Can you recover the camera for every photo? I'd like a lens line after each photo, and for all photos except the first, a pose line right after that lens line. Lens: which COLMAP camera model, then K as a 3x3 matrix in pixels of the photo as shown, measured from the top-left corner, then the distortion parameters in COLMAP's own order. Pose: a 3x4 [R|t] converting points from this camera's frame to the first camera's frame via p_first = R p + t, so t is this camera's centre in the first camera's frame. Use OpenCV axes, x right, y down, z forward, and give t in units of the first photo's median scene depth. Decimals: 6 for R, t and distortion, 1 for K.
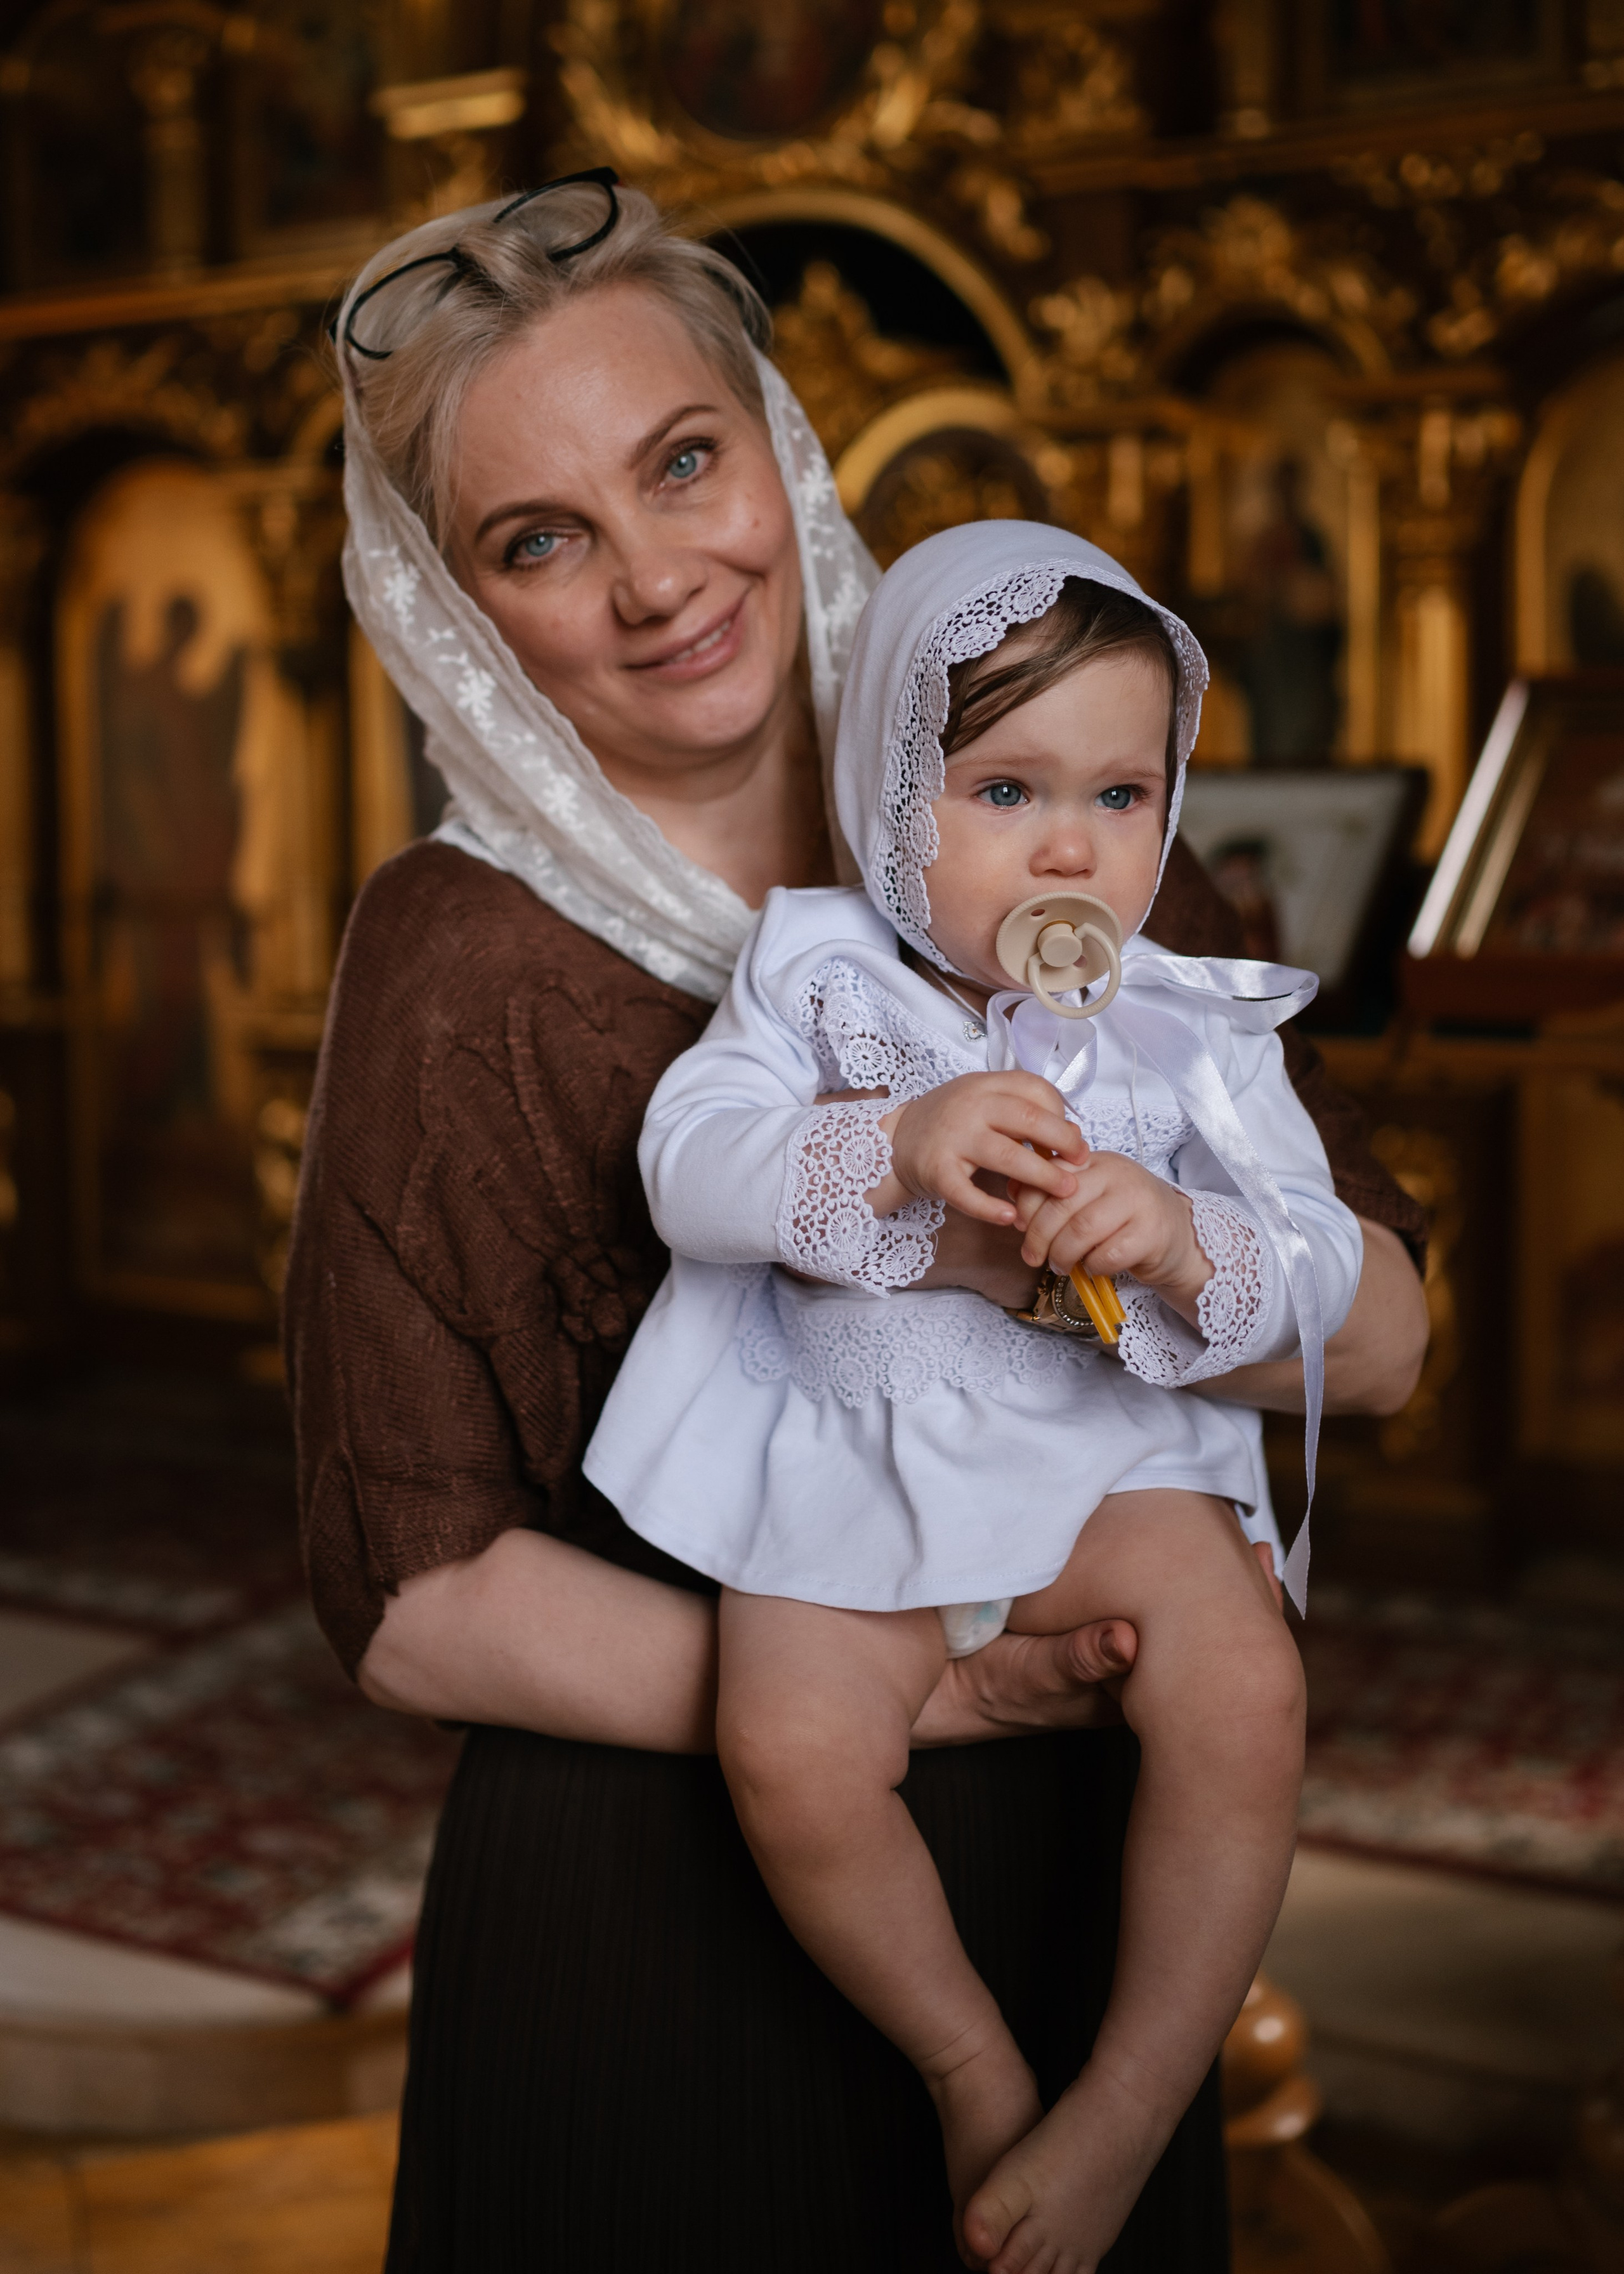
lens RADIAL K [[2695.8, 0, 689.6], [0, 2695.8, 930.8], [0, 0, 1]] dist [0.011316, 0.000000]
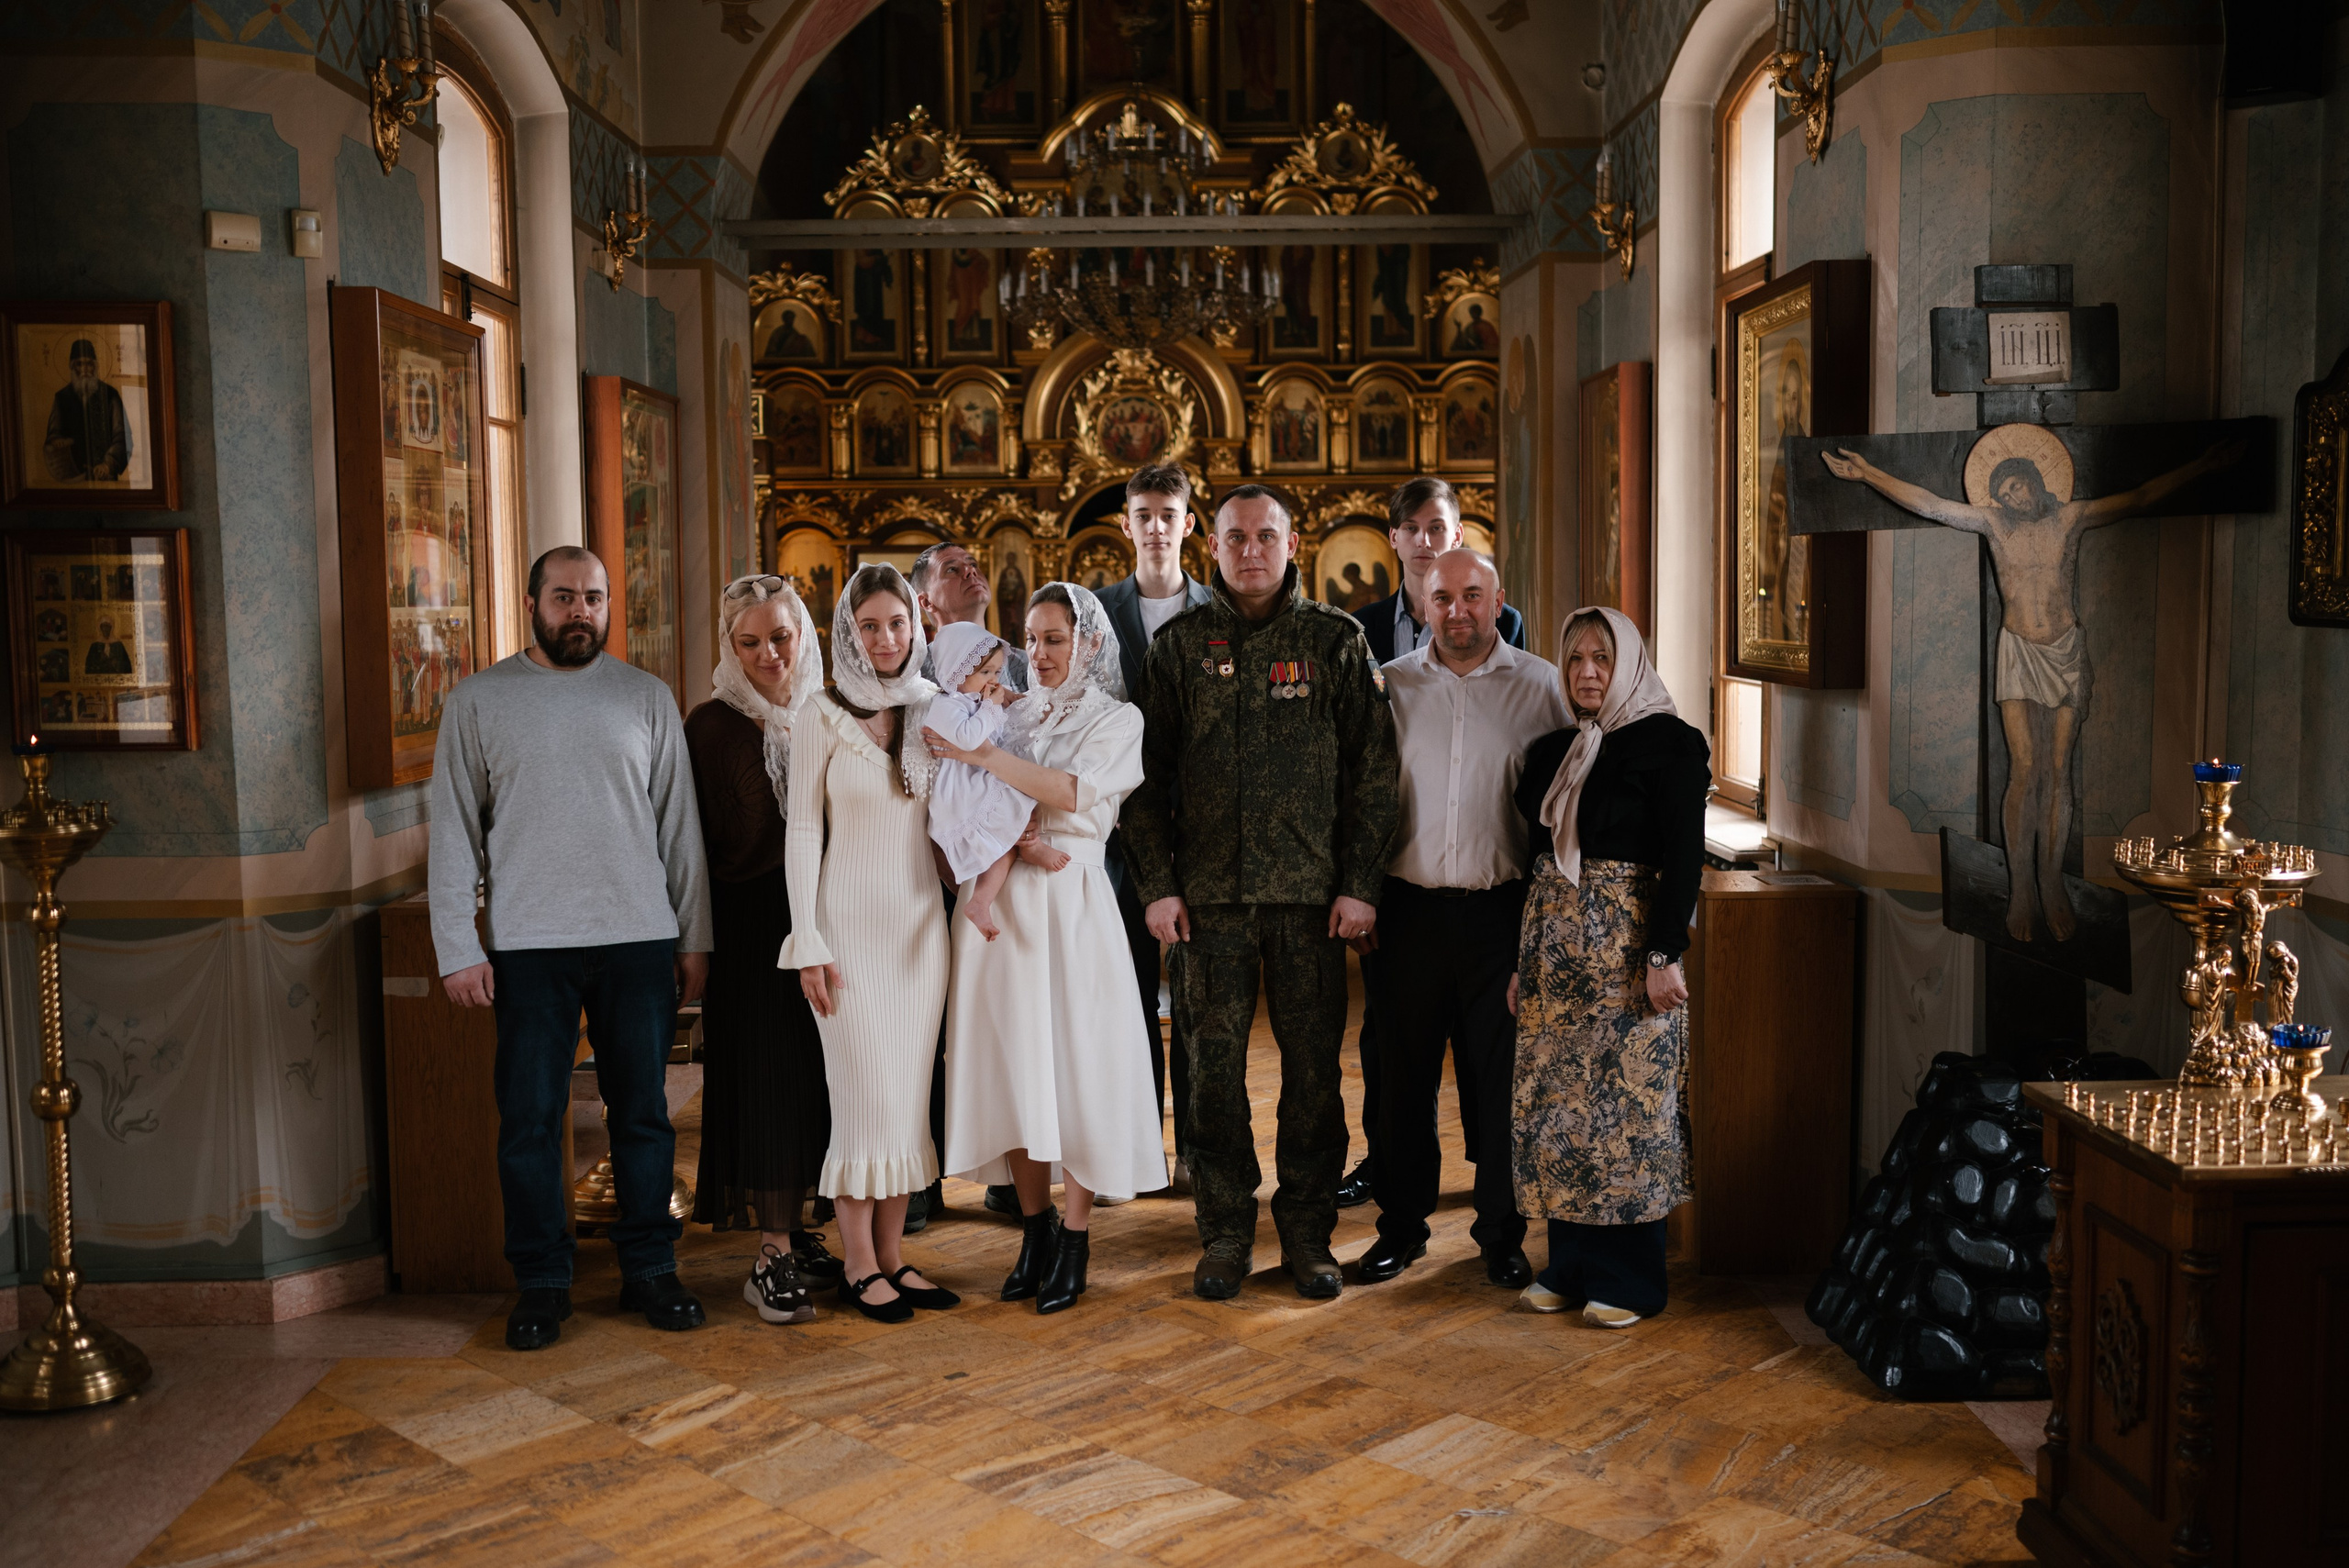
lens RADIAL K [[2342.3, 0, 1173.7], [0, 2342.3, 785.3], [0, 0, 1]] dist [0.001681, 0.000000]
pose [[0.867309, -0.028298, 0.496964, -1.777797], [0.023770, 0.999598, 0.015436, 0.134771], [-0.497201, -0.001575, 0.867634, -2.160002]]
